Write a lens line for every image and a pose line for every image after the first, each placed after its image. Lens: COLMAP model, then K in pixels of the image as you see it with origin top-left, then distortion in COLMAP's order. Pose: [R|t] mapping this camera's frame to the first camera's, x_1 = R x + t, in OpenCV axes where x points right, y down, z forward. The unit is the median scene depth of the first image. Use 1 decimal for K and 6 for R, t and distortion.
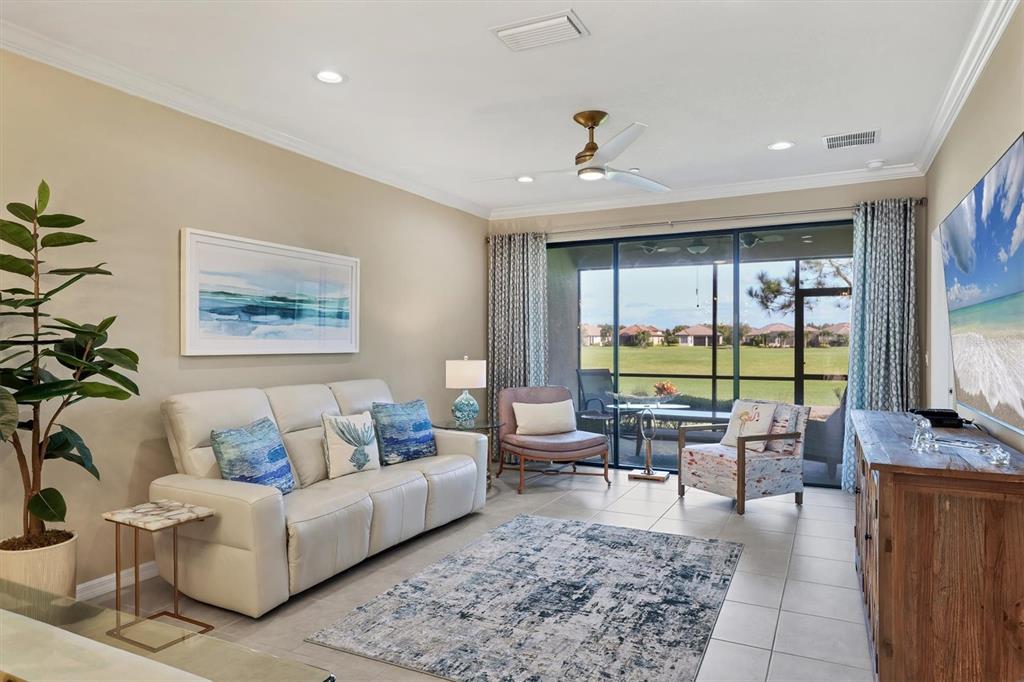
lens RADIAL K [[617.1, 0, 512.0], [0, 617.1, 341.0], [0, 0, 1]] dist [0.001518, 0.000042]
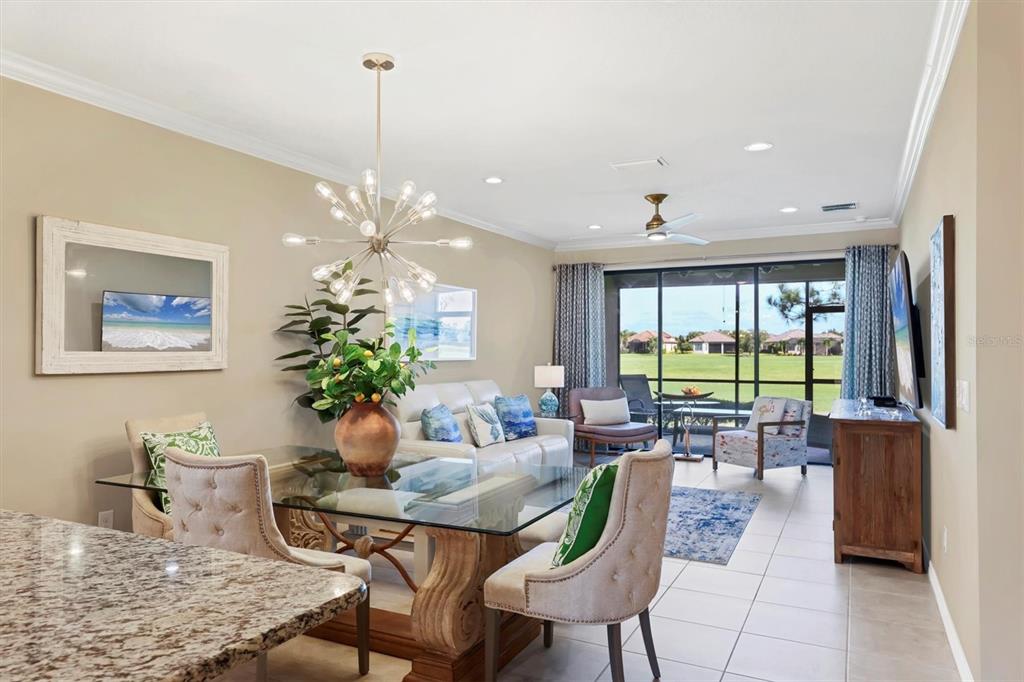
lens RADIAL K [[685.6, 0, 512.0], [0, 685.6, 341.0], [0, 0, 1]] dist [-0.002197, -0.000462]
pose [[0.999948, 0.001839, 0.010073, -0.172232], [-0.001746, 0.999956, -0.009208, -0.008163], [-0.010089, 0.009190, 0.999907, -0.453863]]
